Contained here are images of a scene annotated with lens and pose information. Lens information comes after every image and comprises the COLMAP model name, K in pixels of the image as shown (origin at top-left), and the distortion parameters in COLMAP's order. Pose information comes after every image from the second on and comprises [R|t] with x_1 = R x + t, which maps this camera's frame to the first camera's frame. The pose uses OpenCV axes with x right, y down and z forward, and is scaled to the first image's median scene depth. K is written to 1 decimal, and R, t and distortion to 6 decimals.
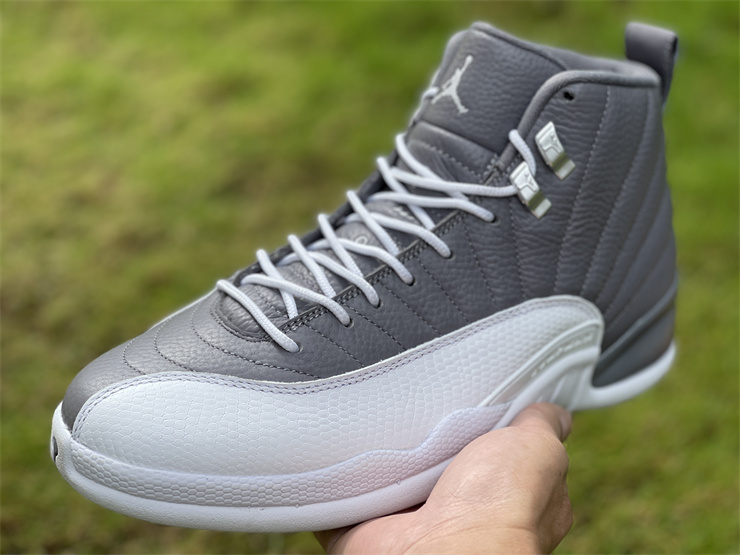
lens RADIAL K [[1375.4, 0, 370.0], [0, 1375.4, 277.5], [0, 0, 1]] dist [0.367497, -0.240788]
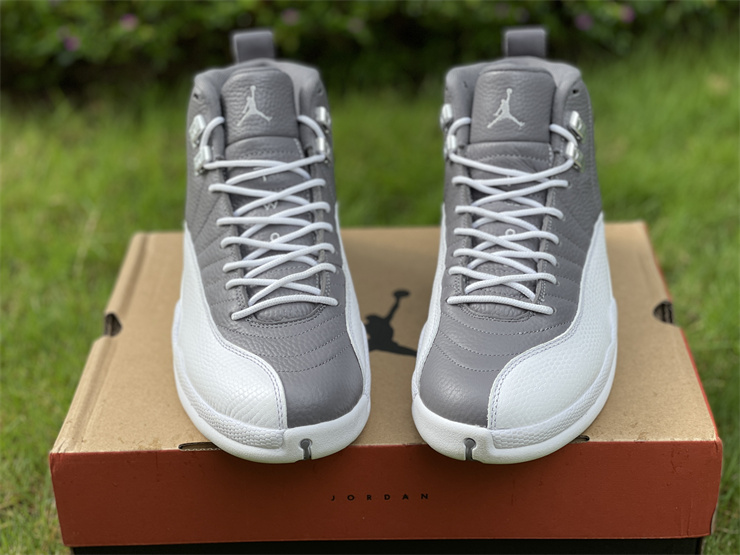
lens RADIAL K [[1375.4, 0, 370.0], [0, 1375.4, 277.5], [0, 0, 1]] dist [0.367497, -0.240788]
pose [[0.700452, -0.410852, 0.583581, -0.980987], [0.368313, 0.908479, 0.197513, -0.326056], [-0.611320, 0.076592, 0.787669, -0.052172]]
